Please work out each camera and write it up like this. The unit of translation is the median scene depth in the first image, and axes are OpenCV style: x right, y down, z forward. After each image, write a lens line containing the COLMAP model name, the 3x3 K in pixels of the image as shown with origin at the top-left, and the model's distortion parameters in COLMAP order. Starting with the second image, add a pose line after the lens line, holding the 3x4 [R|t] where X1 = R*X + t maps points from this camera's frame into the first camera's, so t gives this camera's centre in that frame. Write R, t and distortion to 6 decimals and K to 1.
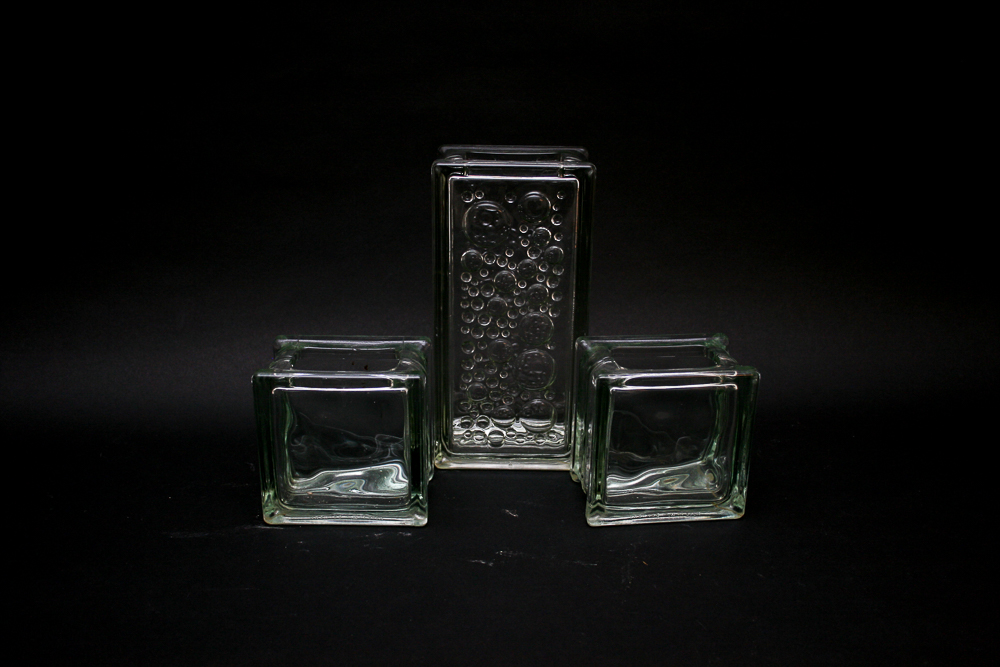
lens RADIAL K [[1028.8, 0, 500.0], [0, 1028.8, 333.5], [0, 0, 1]] dist [-0.106535, -0.001416]
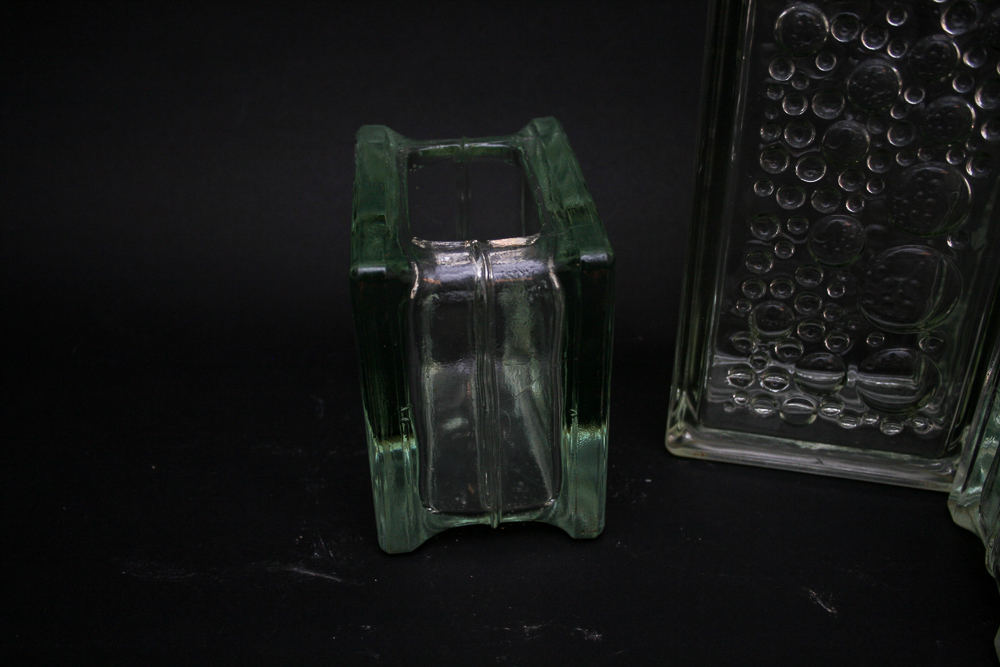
lens RADIAL K [[1053.3, 0, 500.0], [0, 1053.3, 333.5], [0, 0, 1]] dist [-0.084025, 0.033374]
pose [[0.973769, 0.107522, -0.200532, -0.047658], [-0.059836, 0.971294, 0.230235, -0.040178], [0.219531, -0.212196, 0.952249, 0.530011]]
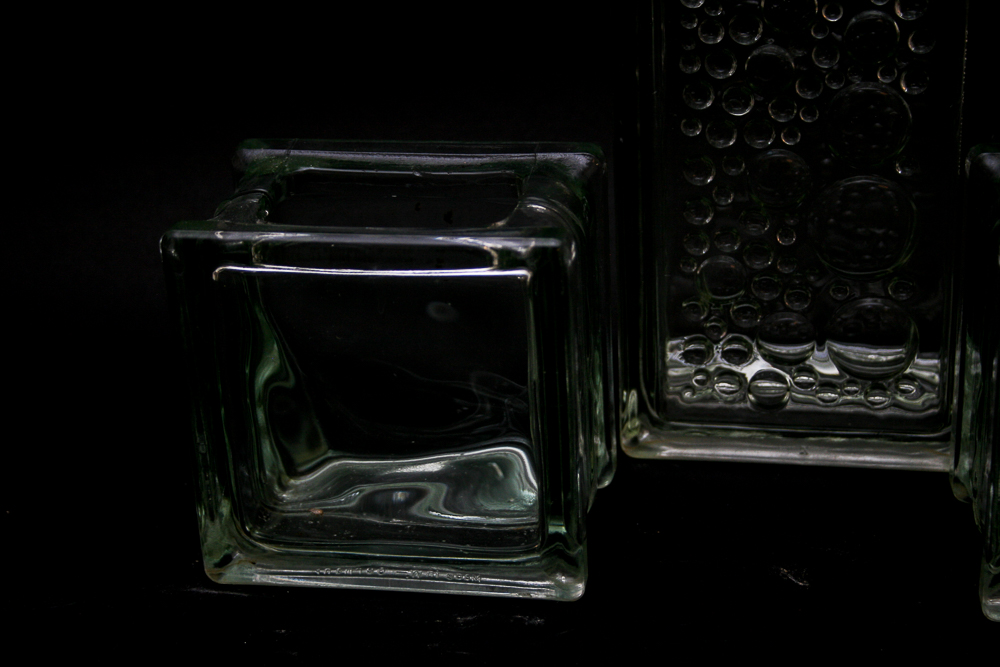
lens RADIAL K [[2068.0, 0, 500.0], [0, 2068.0, 333.5], [0, 0, 1]] dist [0.029786, 0.241464]
pose [[0.982308, 0.020025, -0.186197, 0.046573], [-0.001369, 0.995008, 0.099788, -0.003765], [0.187265, -0.097768, 0.977432, 0.173701]]
